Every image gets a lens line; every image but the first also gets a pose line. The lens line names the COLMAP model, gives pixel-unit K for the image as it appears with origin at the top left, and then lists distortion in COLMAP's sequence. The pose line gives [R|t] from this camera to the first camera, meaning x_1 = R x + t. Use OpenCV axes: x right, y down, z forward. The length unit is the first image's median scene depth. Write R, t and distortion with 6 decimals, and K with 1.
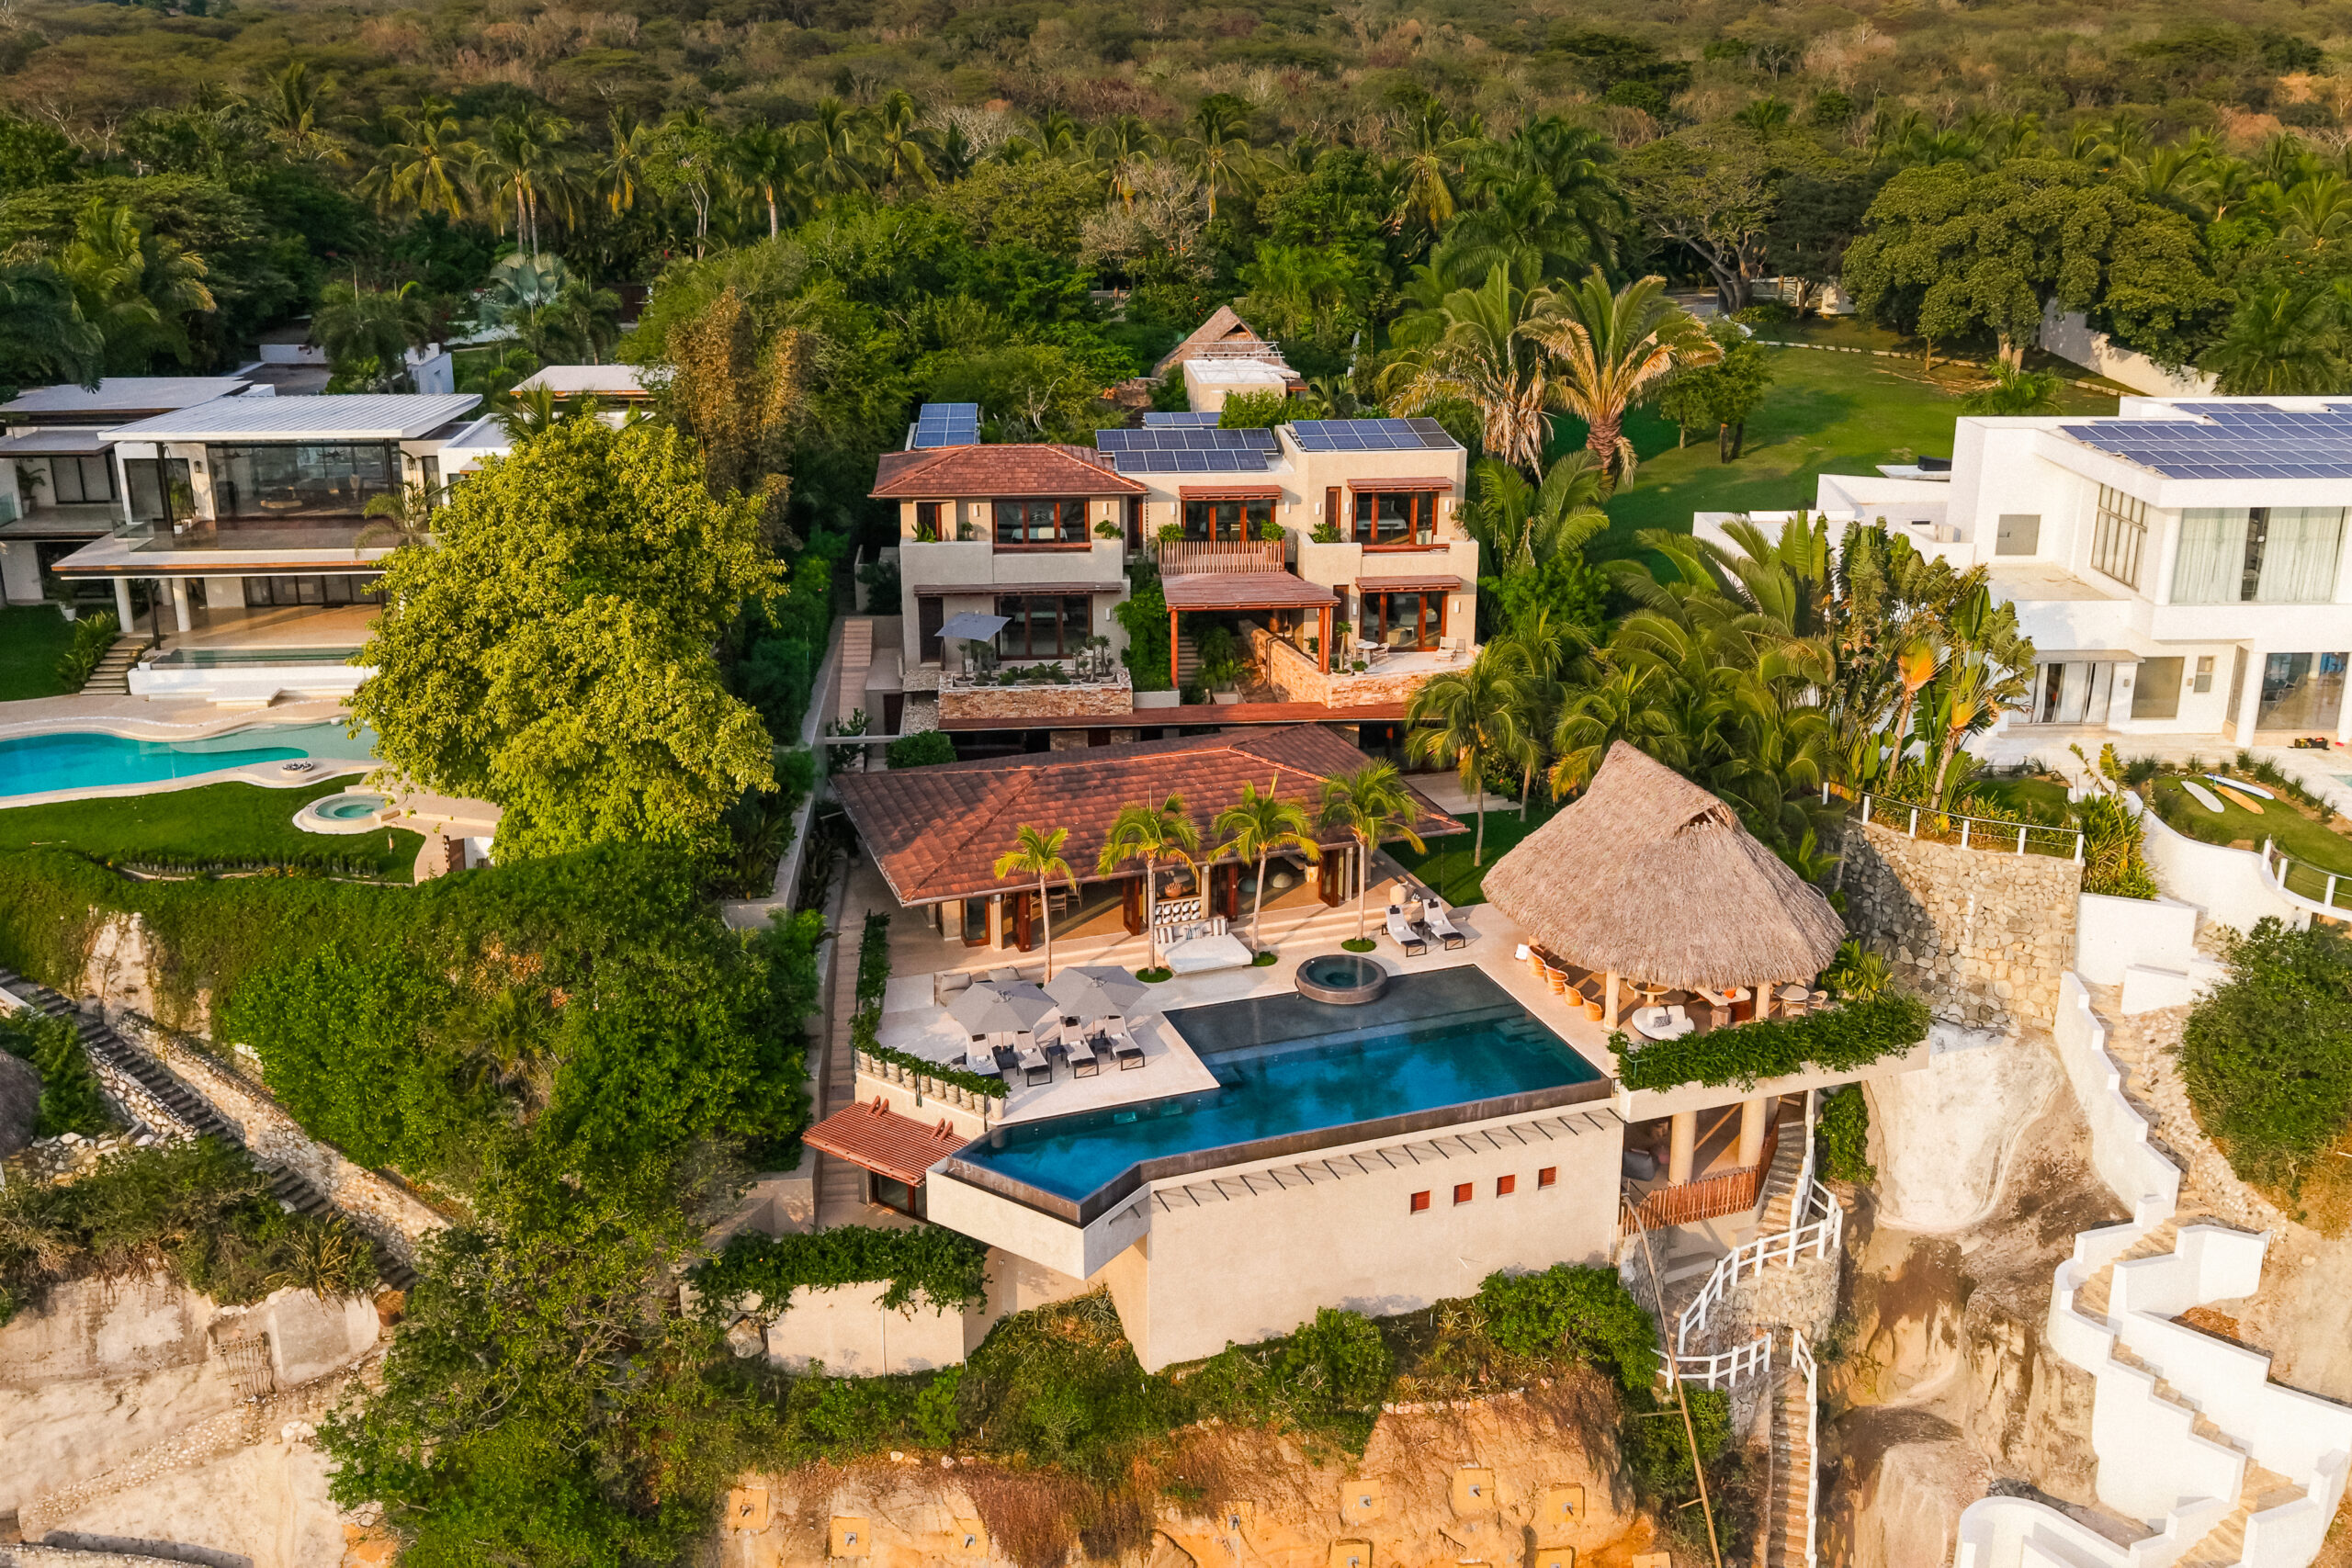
lens RADIAL K [[1995.1, 0, 1179.8], [0, 1995.1, 673.7], [0, 0, 1]] dist [0.121303, -0.310606]
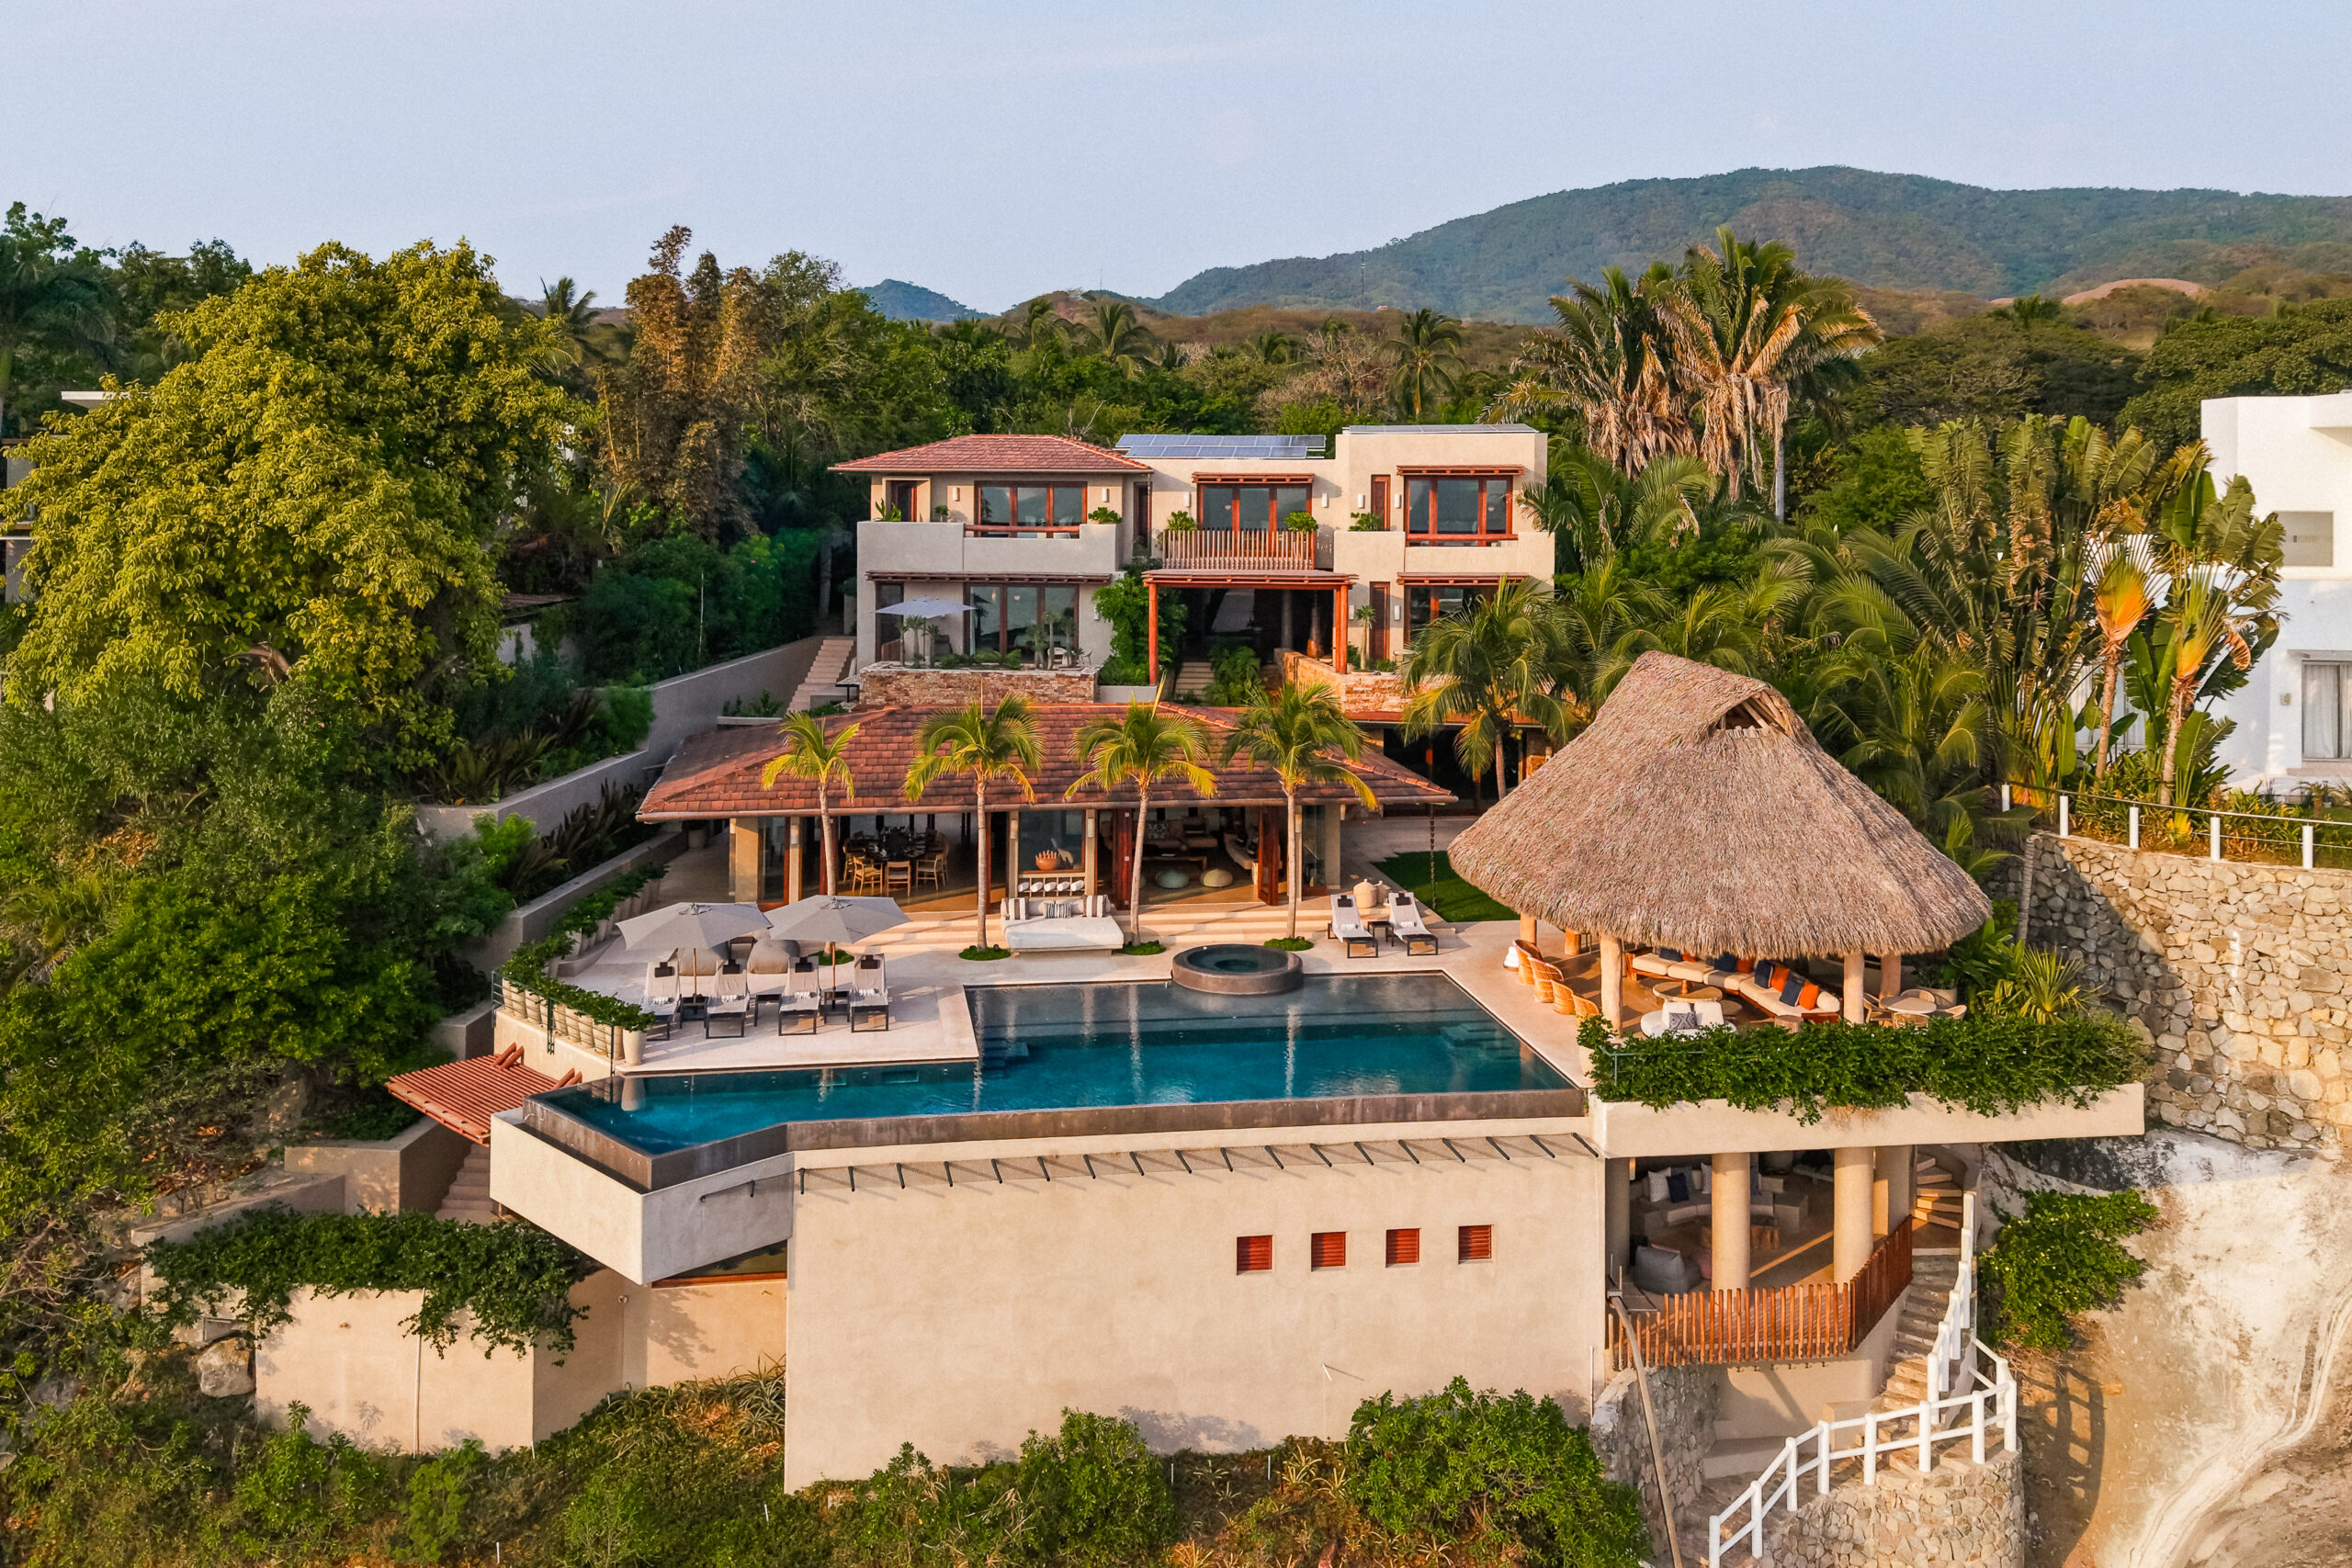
lens RADIAL K [[1895.8, 0, 1127.4], [0, 1895.8, 489.2], [0, 0, 1]] dist [0.025807, -0.012539]
pose [[0.978039, 0.002513, -0.208409, 0.170208], [-0.061506, 0.958878, -0.277074, 0.167227], [0.199143, 0.283807, 0.937974, 0.306082]]
